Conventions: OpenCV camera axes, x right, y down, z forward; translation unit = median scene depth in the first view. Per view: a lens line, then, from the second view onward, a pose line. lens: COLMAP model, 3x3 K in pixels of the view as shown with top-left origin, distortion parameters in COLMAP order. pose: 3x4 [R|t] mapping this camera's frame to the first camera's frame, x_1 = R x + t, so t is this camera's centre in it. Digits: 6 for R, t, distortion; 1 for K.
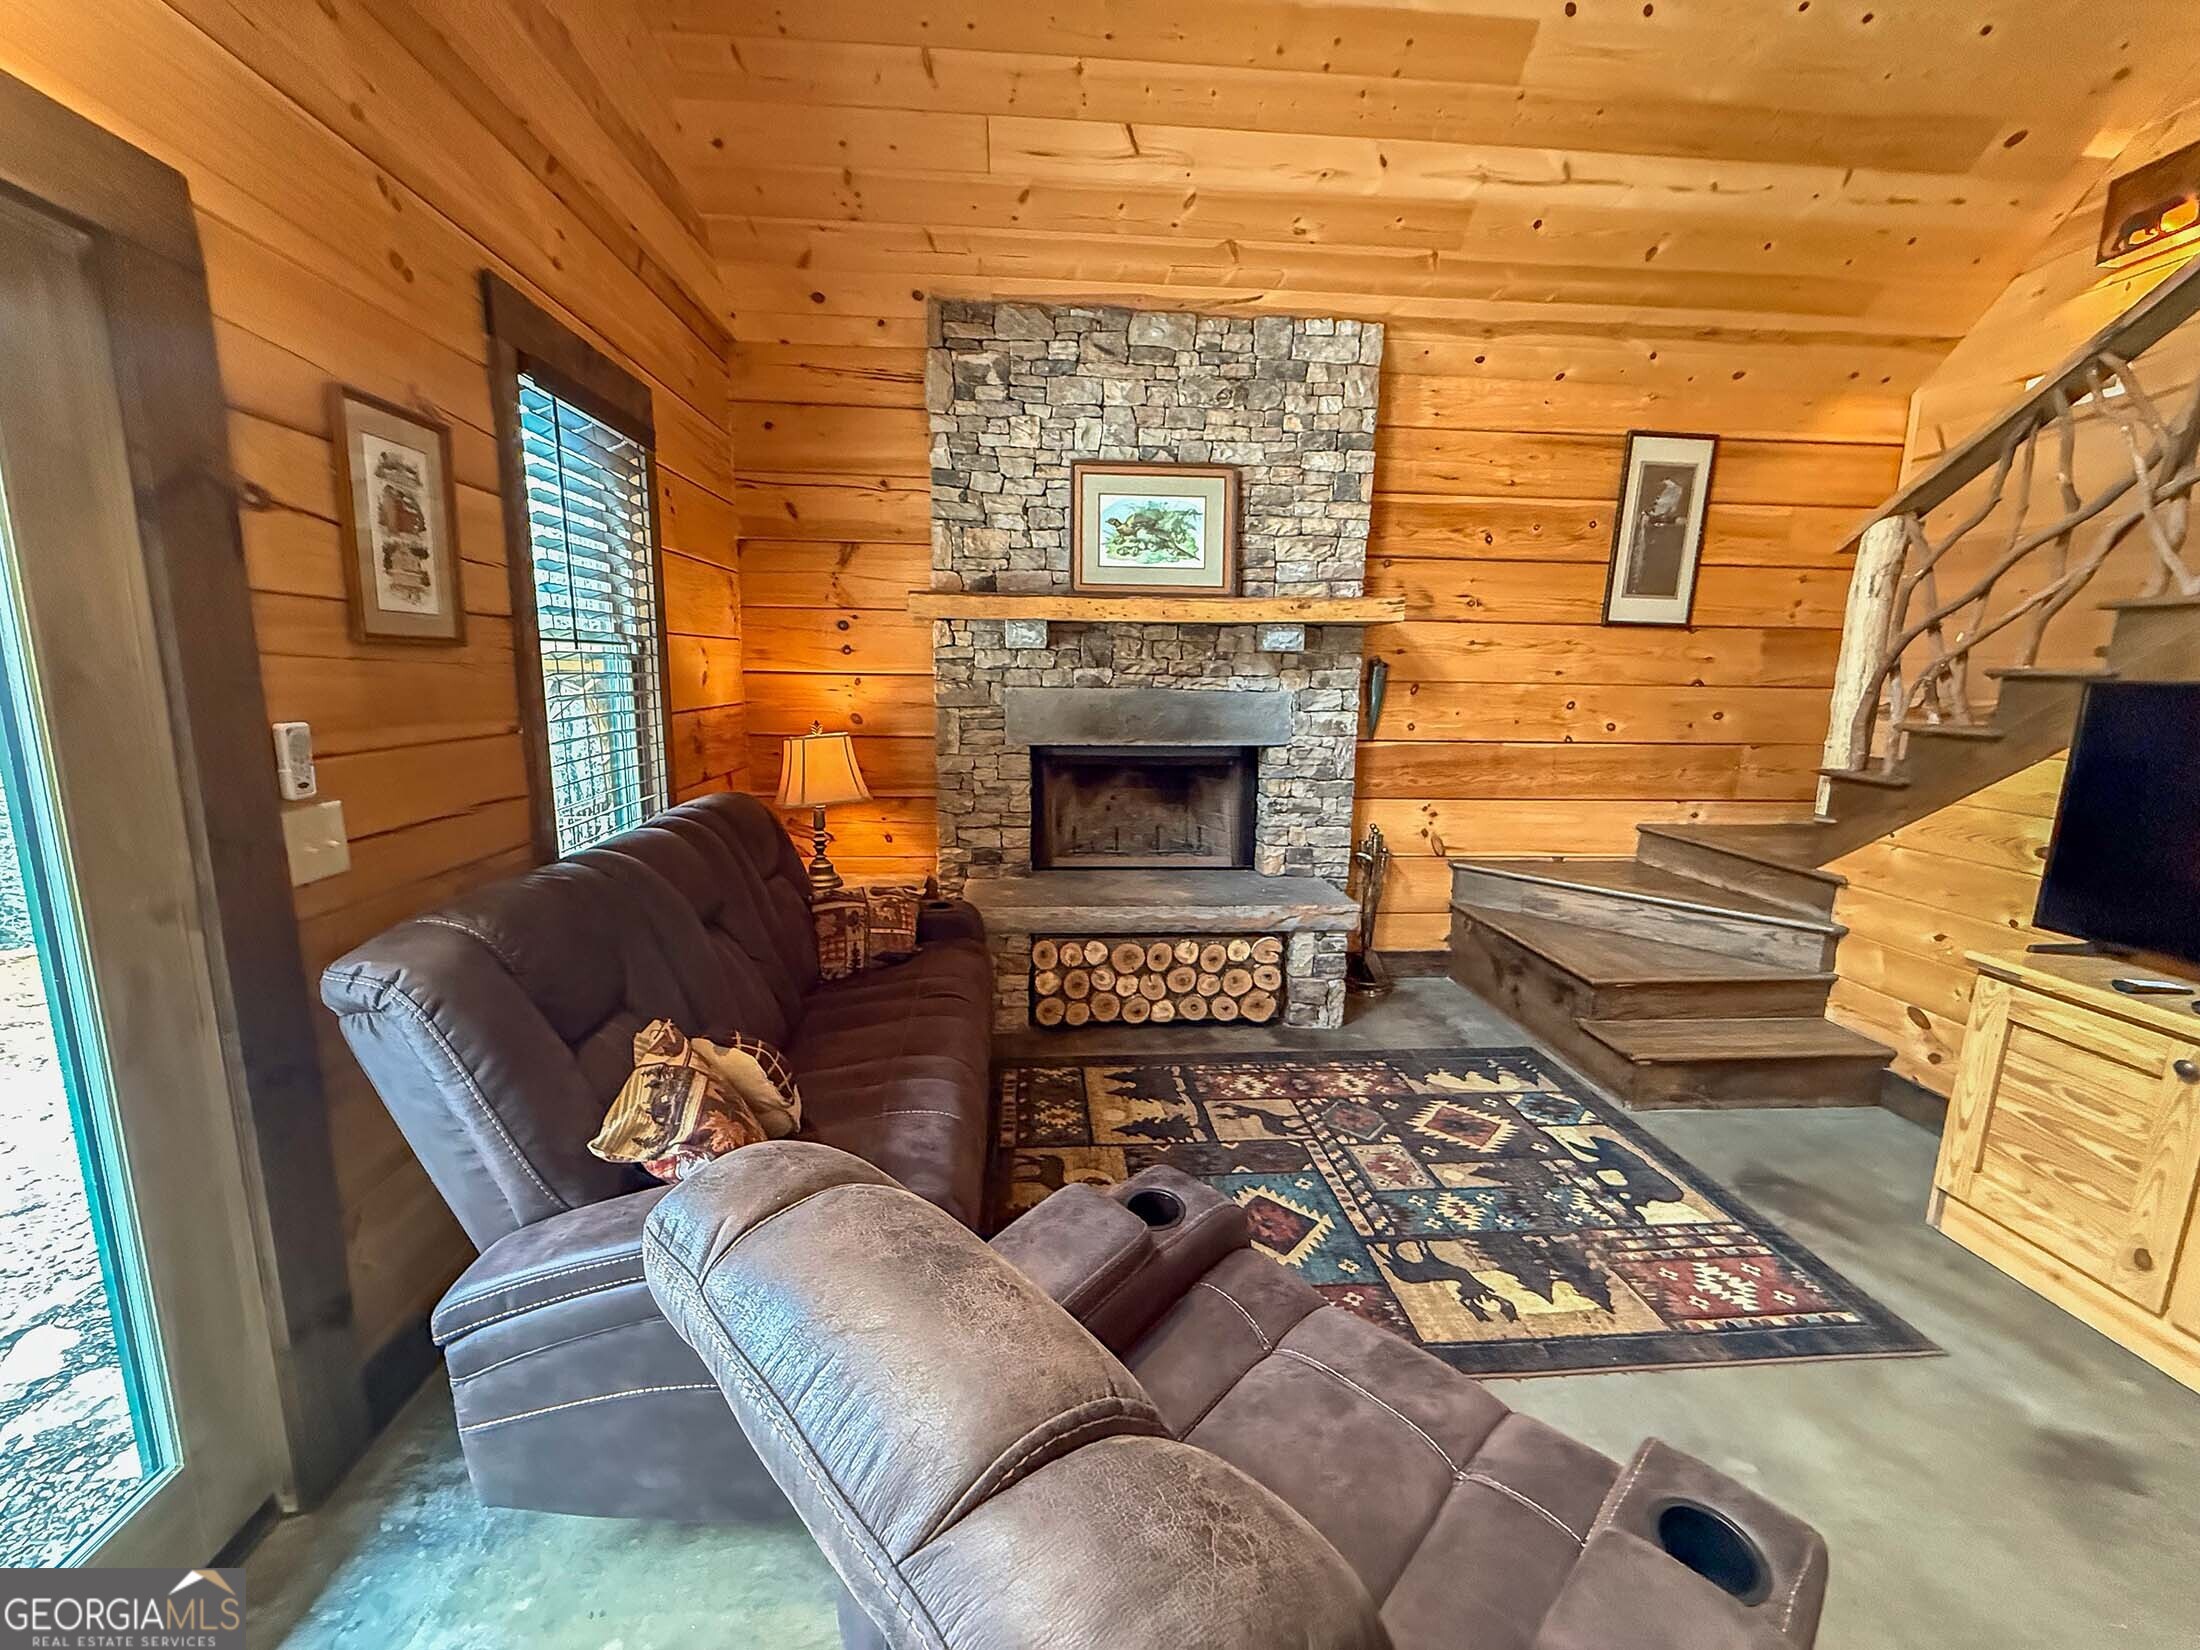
lens RADIAL K [[877.4, 0, 1092.0], [0, 877.4, 824.9], [0, 0, 1]] dist [0.001577, -0.000358]
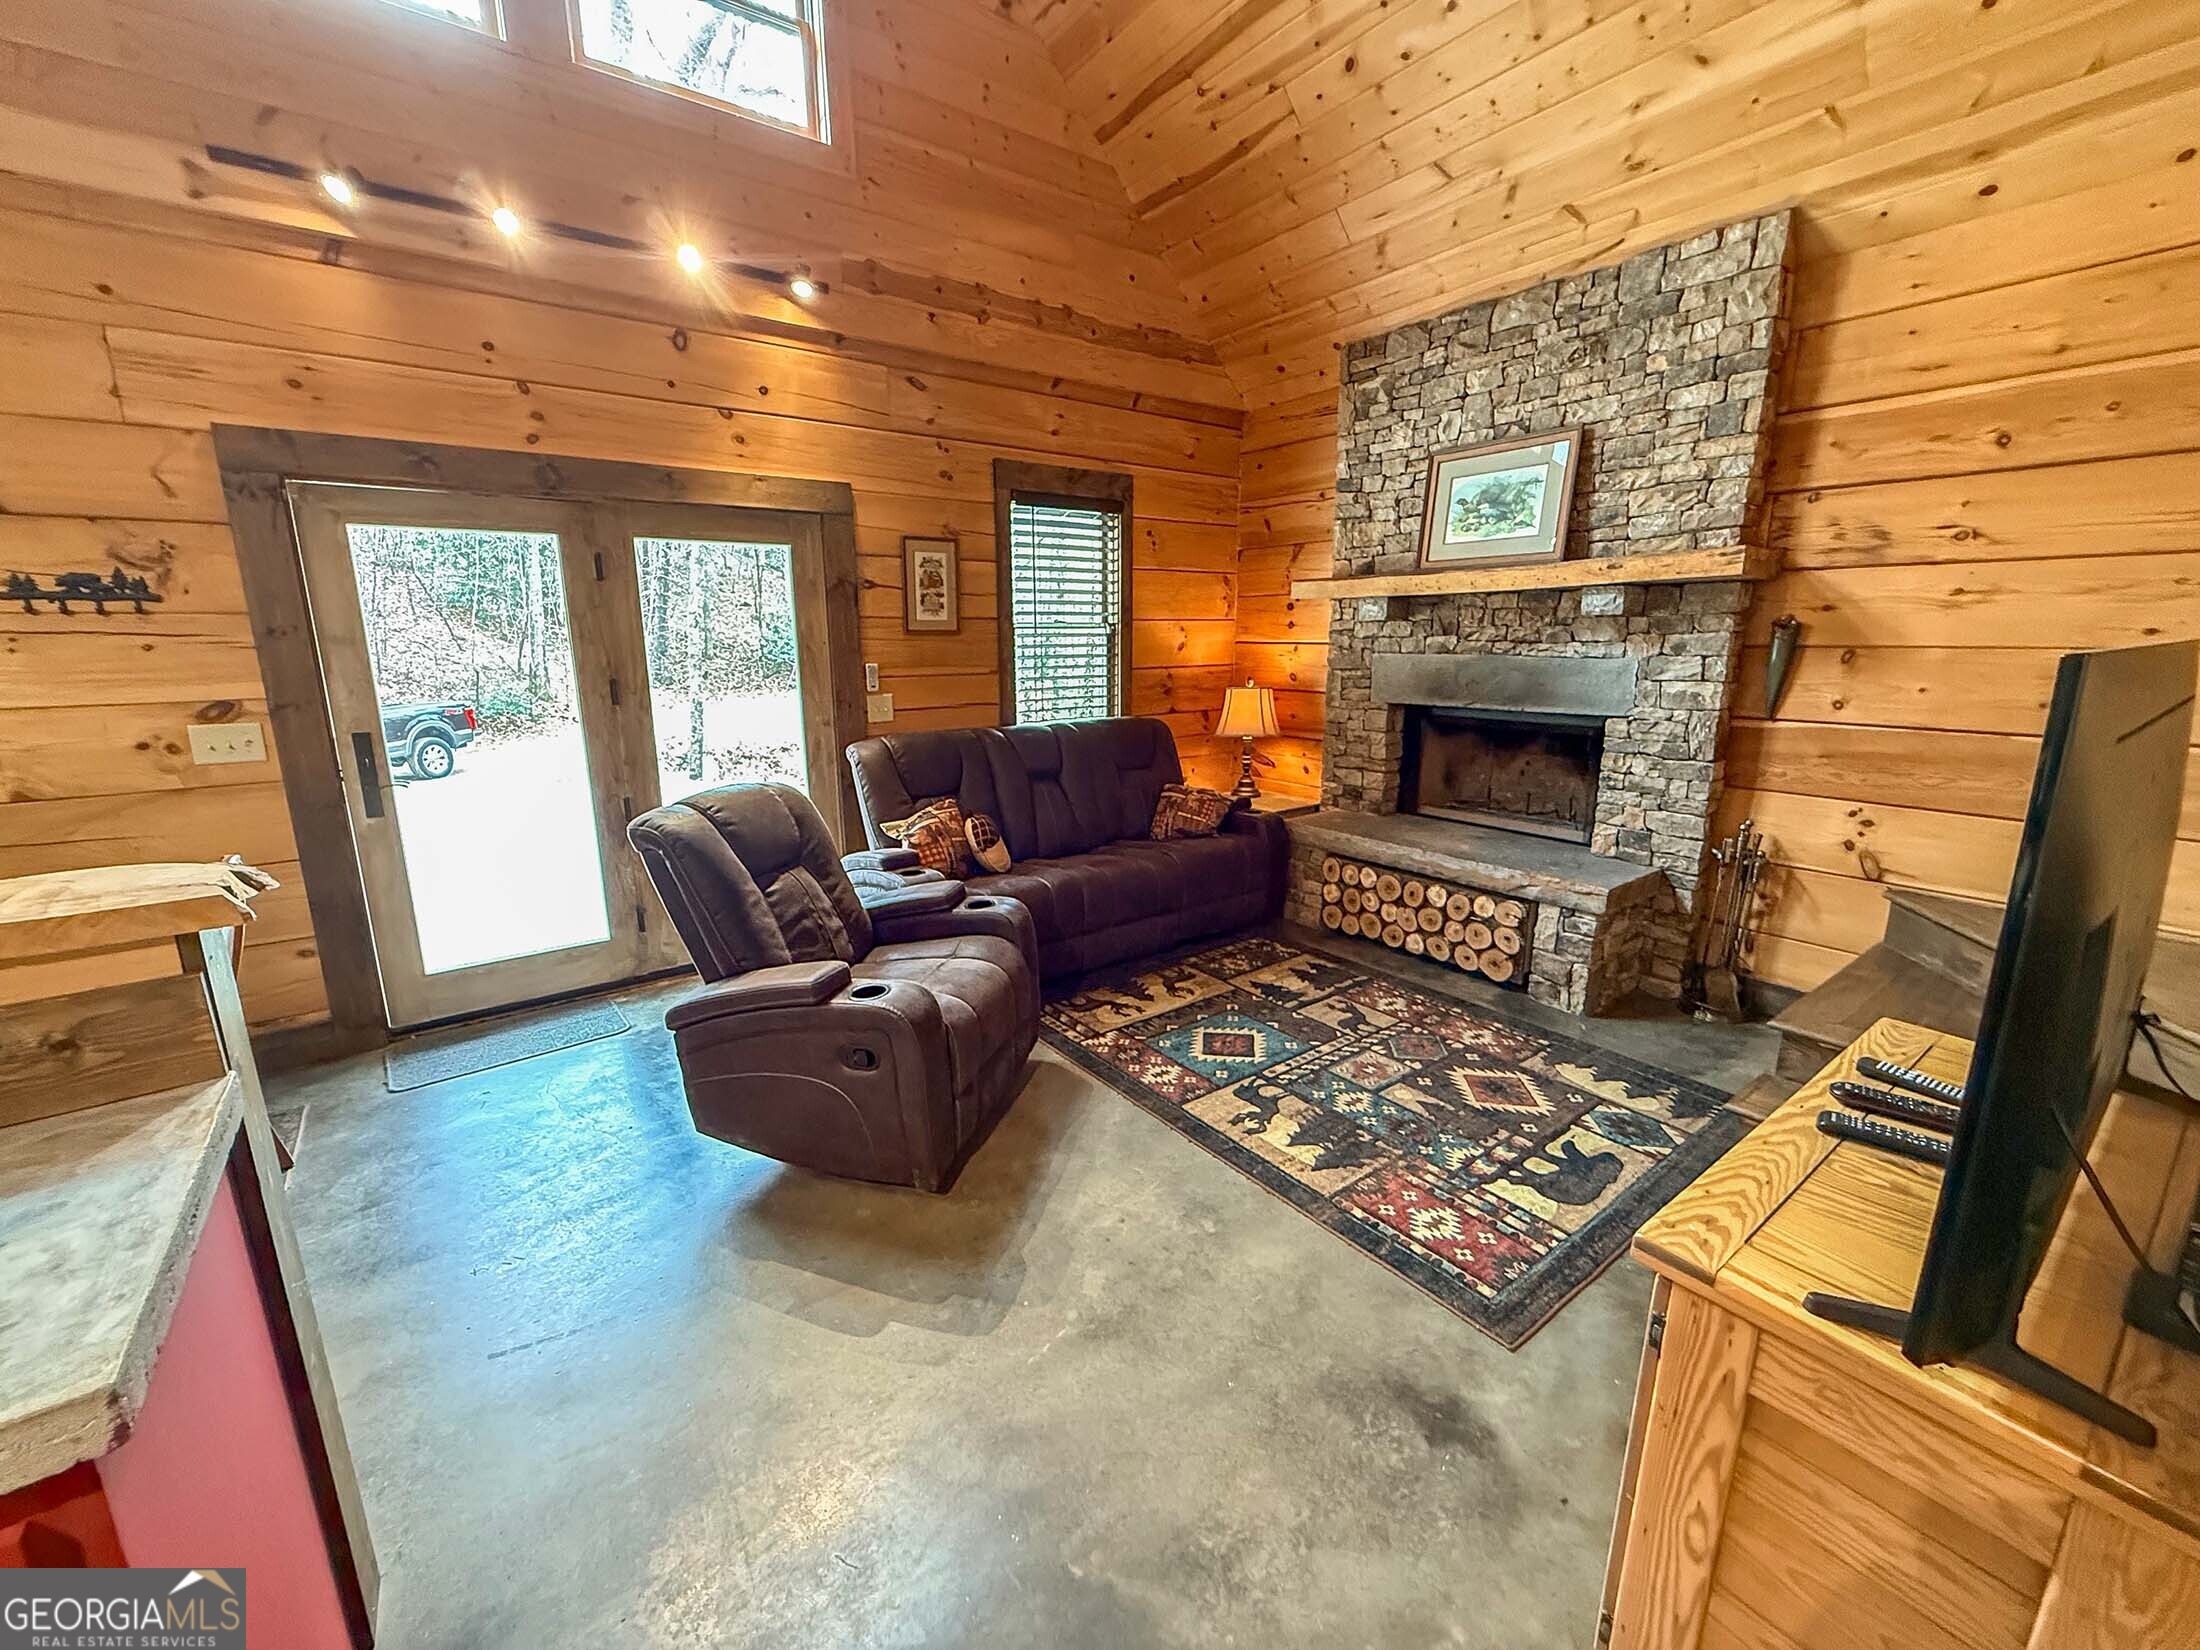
lens RADIAL K [[877.4, 0, 1092.0], [0, 877.4, 824.9], [0, 0, 1]] dist [0.001577, -0.000358]
pose [[0.534220, 0.163203, -0.829442, 0.763201], [-0.134526, 0.985096, 0.107185, -0.001878], [0.834573, 0.054321, 0.548213, 0.032056]]
